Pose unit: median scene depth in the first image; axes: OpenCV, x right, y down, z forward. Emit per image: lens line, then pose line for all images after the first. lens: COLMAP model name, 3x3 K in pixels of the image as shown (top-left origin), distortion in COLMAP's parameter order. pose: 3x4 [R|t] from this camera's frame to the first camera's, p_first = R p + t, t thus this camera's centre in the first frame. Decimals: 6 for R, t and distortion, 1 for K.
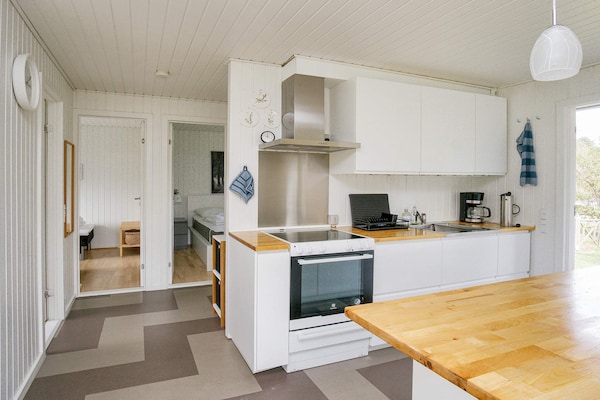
lens RADIAL K [[366.3, 0, 312.4], [0, 366.3, 188.5], [0, 0, 1]] dist [0.023626, 0.002520]
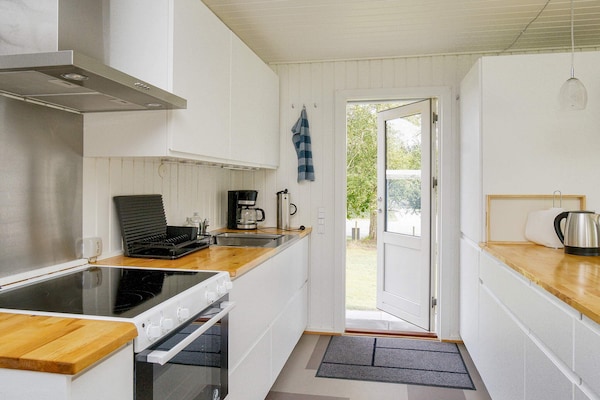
lens RADIAL K [[415.4, 0, 300.4], [0, 415.4, 196.6], [0, 0, 1]] dist [-0.035573, -0.000635]
pose [[0.596892, -0.024961, 0.801933, -0.211656], [0.012278, 0.999683, 0.021977, 0.006041], [-0.802228, -0.003272, 0.597009, 0.412472]]
